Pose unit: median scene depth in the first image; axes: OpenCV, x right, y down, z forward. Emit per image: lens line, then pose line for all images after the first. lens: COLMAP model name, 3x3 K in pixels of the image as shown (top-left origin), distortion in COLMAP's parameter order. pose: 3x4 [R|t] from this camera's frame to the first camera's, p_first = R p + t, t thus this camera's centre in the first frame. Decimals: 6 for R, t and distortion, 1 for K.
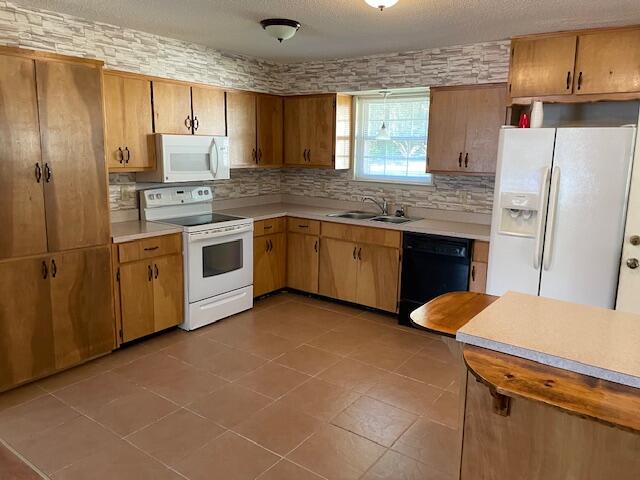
lens RADIAL K [[487.6, 0, 319.6], [0, 487.6, 230.3], [0, 0, 1]] dist [0.034011, -0.035749]
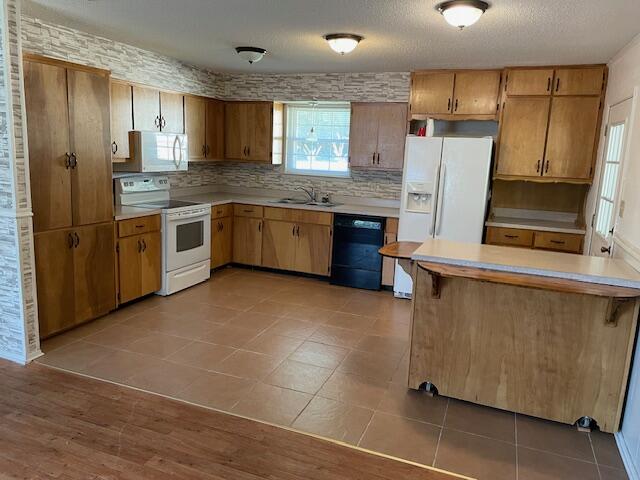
lens RADIAL K [[487.6, 0, 318.0], [0, 487.6, 239.1], [0, 0, 1]] dist [0.034011, -0.035749]
pose [[0.966864, -0.021196, 0.254412, -0.215478], [0.015816, 0.999606, 0.023171, 0.045703], [-0.254803, -0.018380, 0.966818, -0.268976]]
